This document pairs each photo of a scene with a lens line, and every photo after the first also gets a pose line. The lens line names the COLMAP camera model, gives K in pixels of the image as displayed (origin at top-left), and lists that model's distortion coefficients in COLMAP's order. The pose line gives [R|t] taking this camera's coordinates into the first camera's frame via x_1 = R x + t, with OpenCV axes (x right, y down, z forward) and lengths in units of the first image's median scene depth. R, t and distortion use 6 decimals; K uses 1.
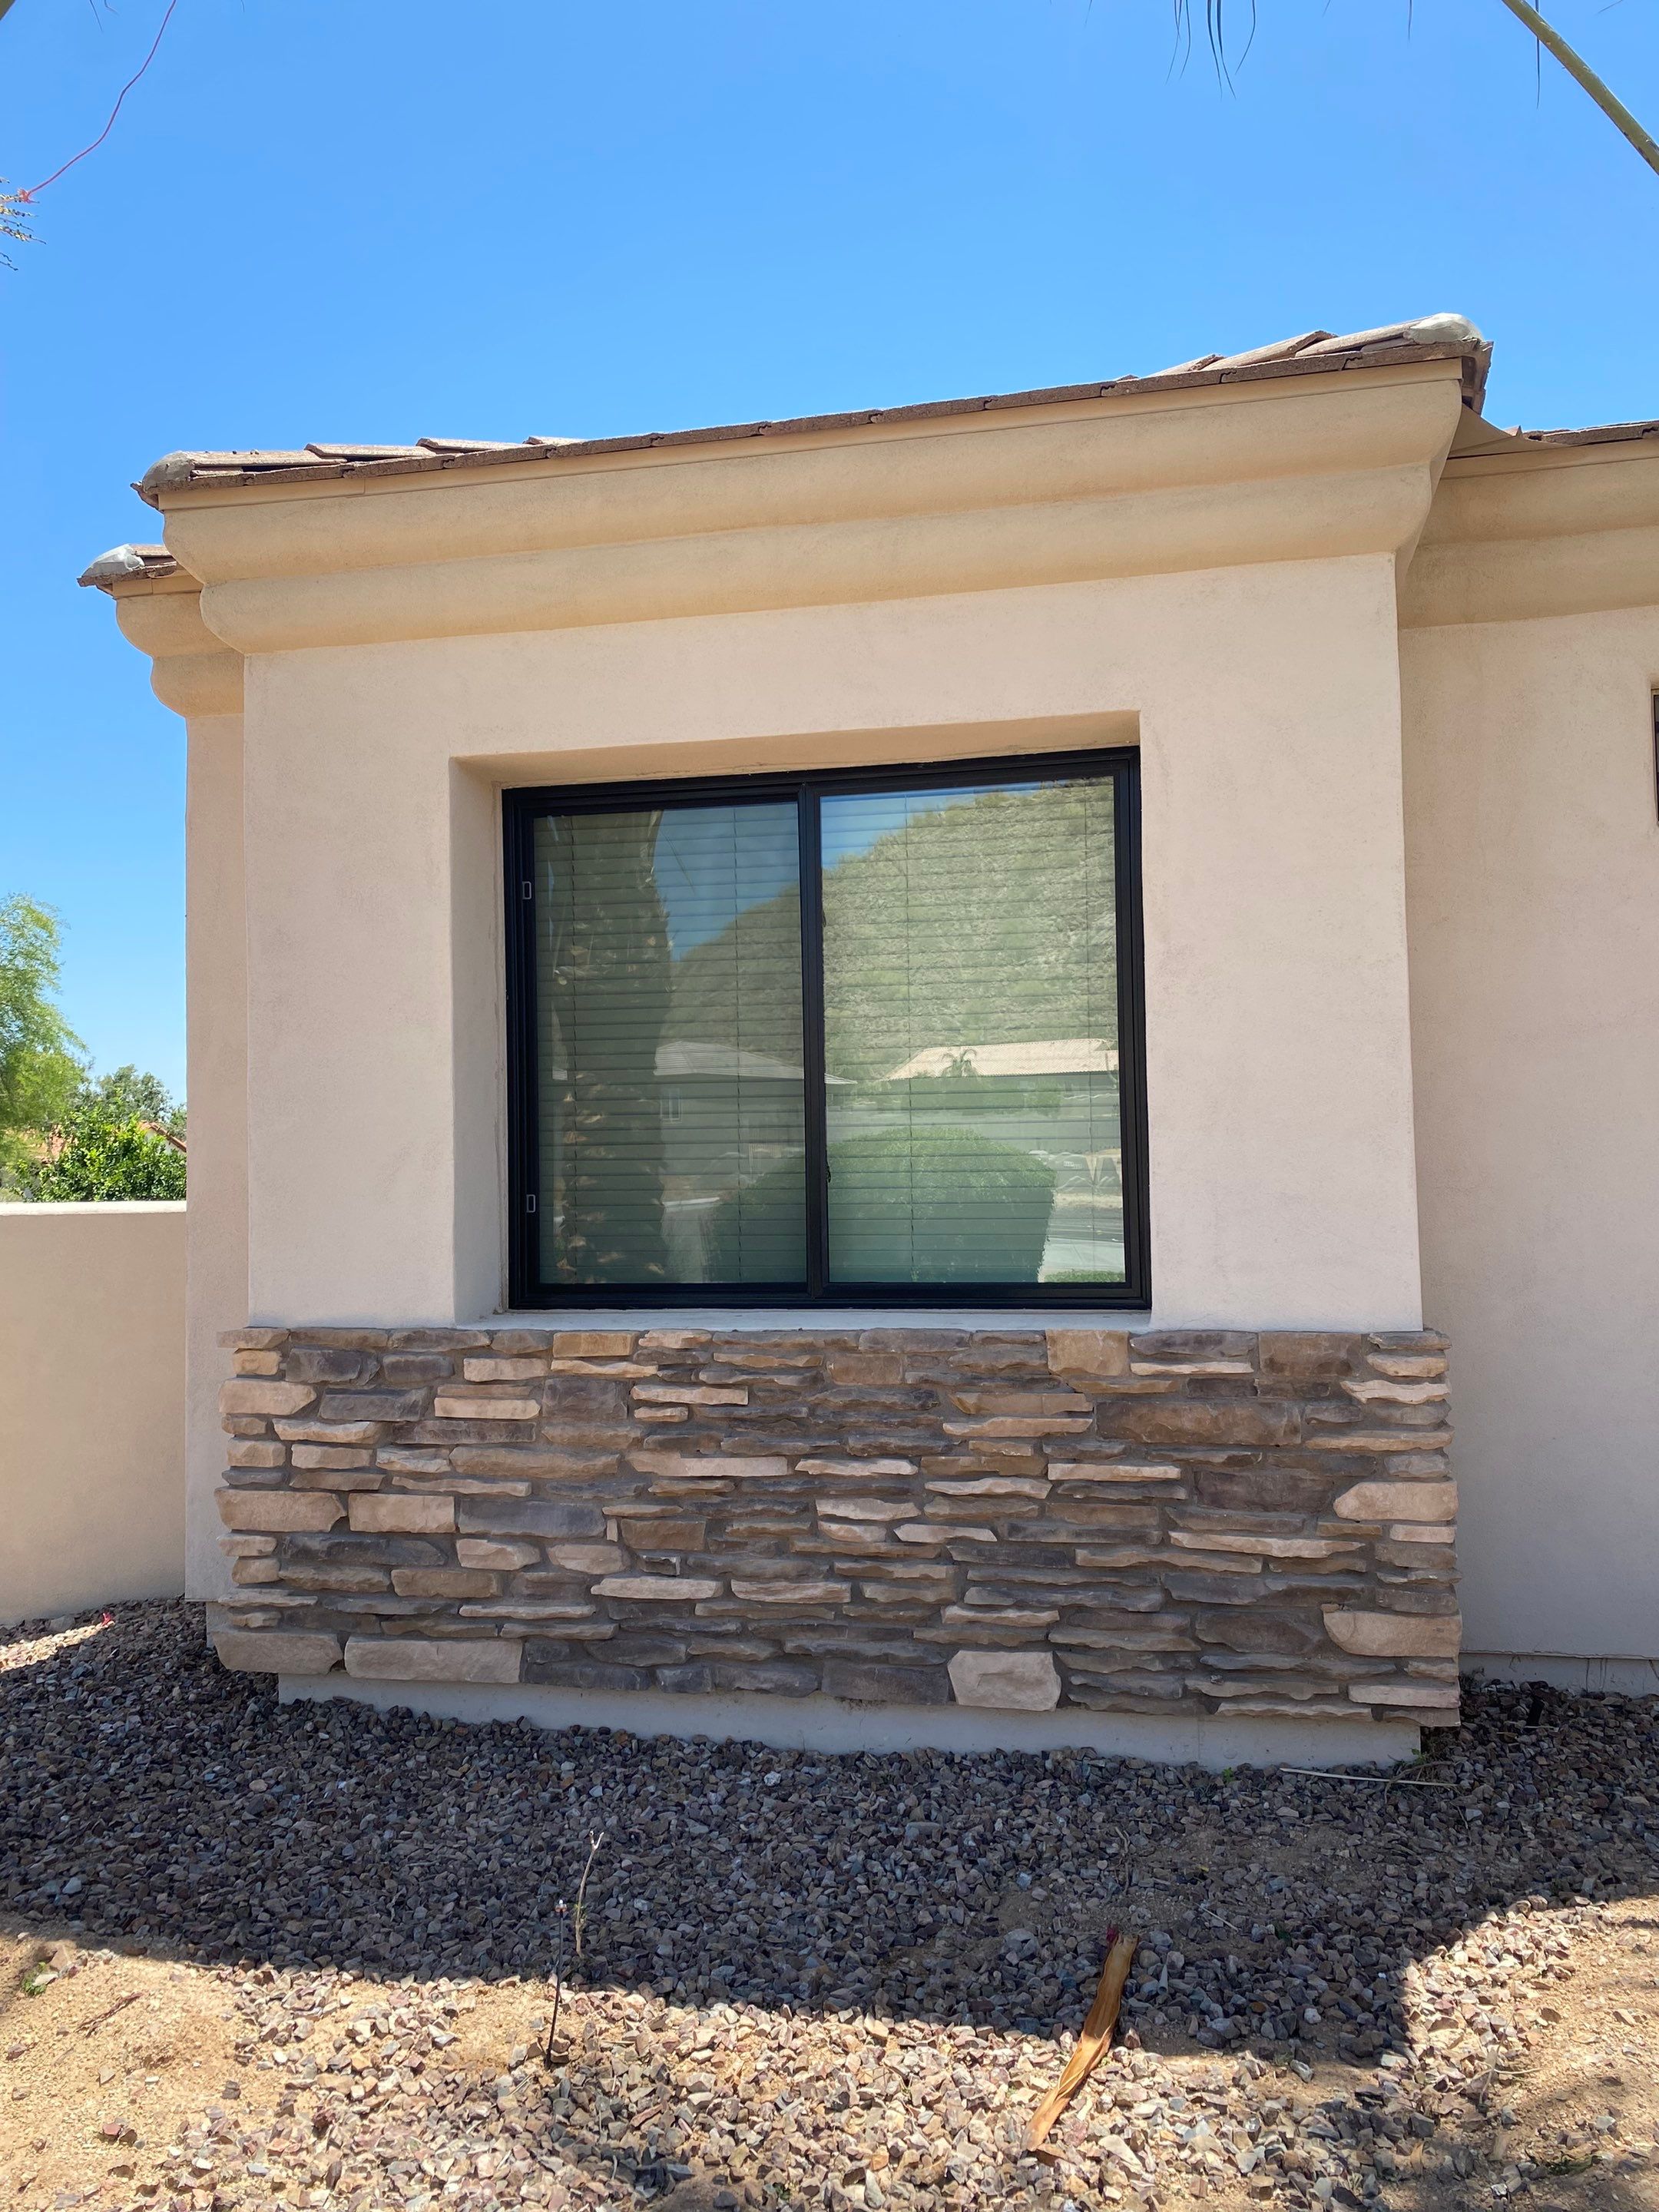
lens RADIAL K [[1751.8, 0, 830.6], [0, 1751.8, 1111.5], [0, 0, 1]] dist [-0.057160, 0.043185]
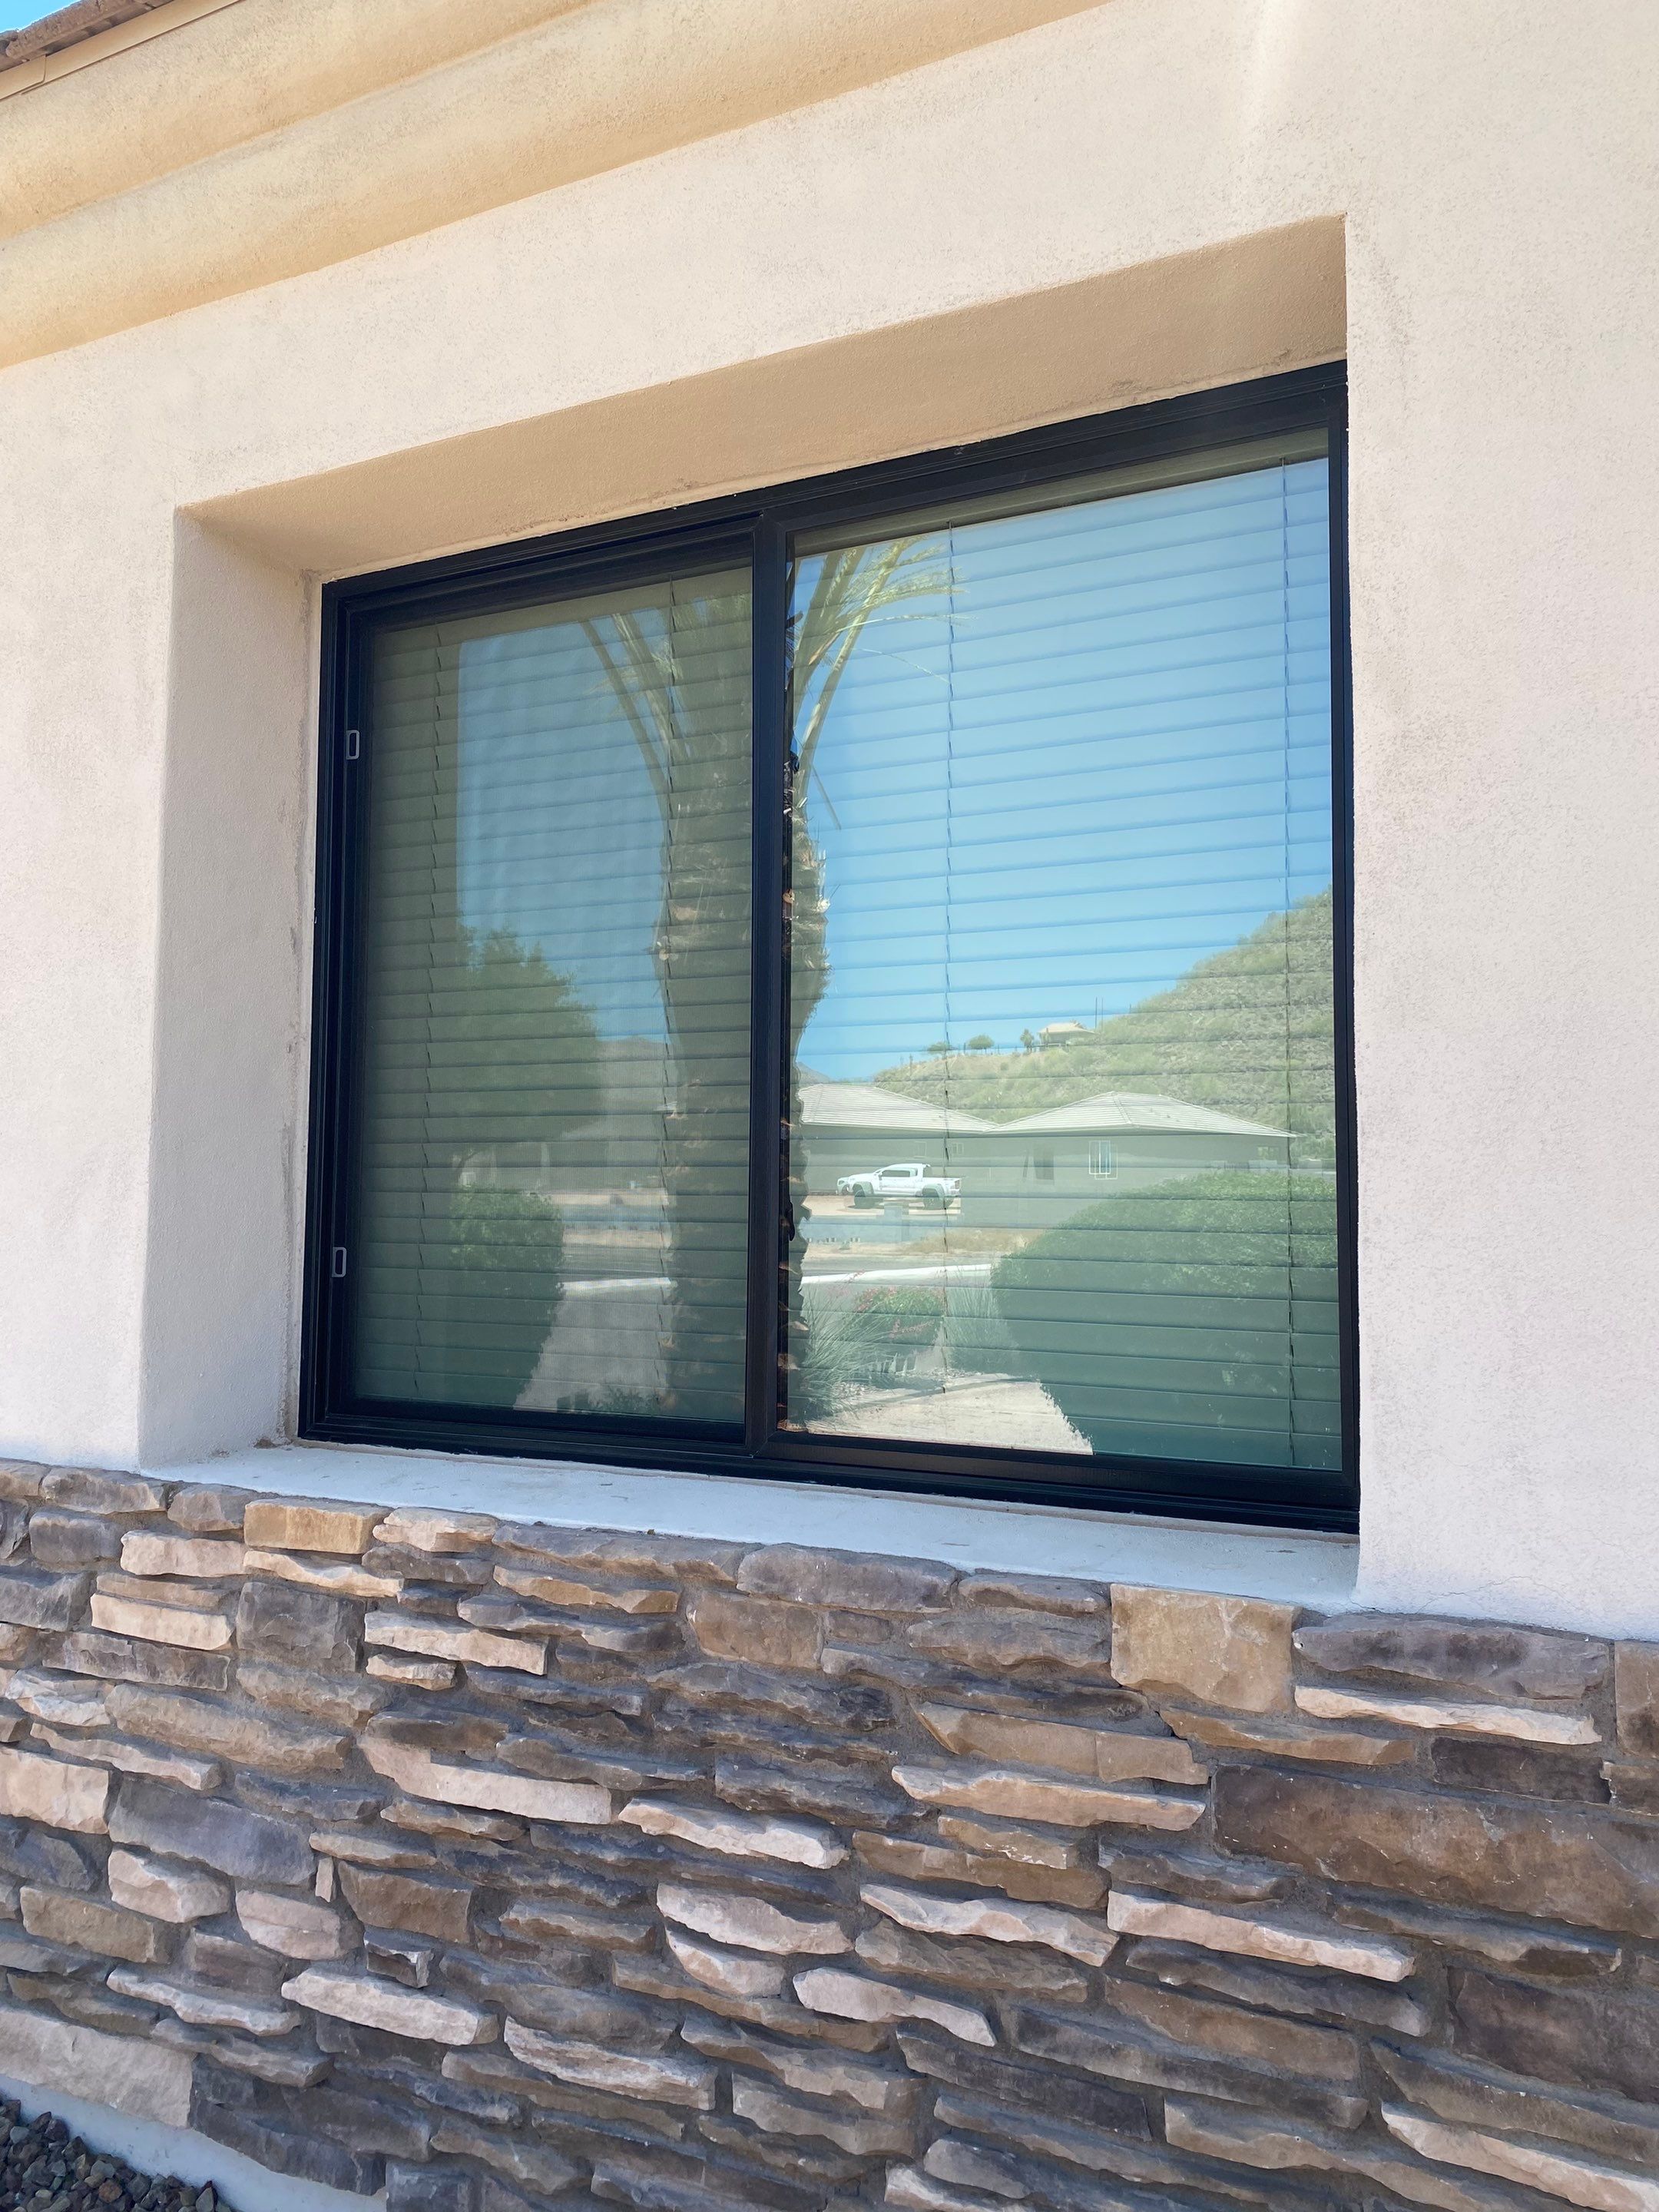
lens RADIAL K [[1751.8, 0, 827.4], [0, 1751.8, 1093.7], [0, 0, 1]] dist [-0.057160, 0.043185]
pose [[0.961886, 0.007141, -0.273357, 0.169796], [-0.018542, 0.999061, -0.039149, 0.017512], [0.272821, 0.042726, 0.961116, 0.533565]]
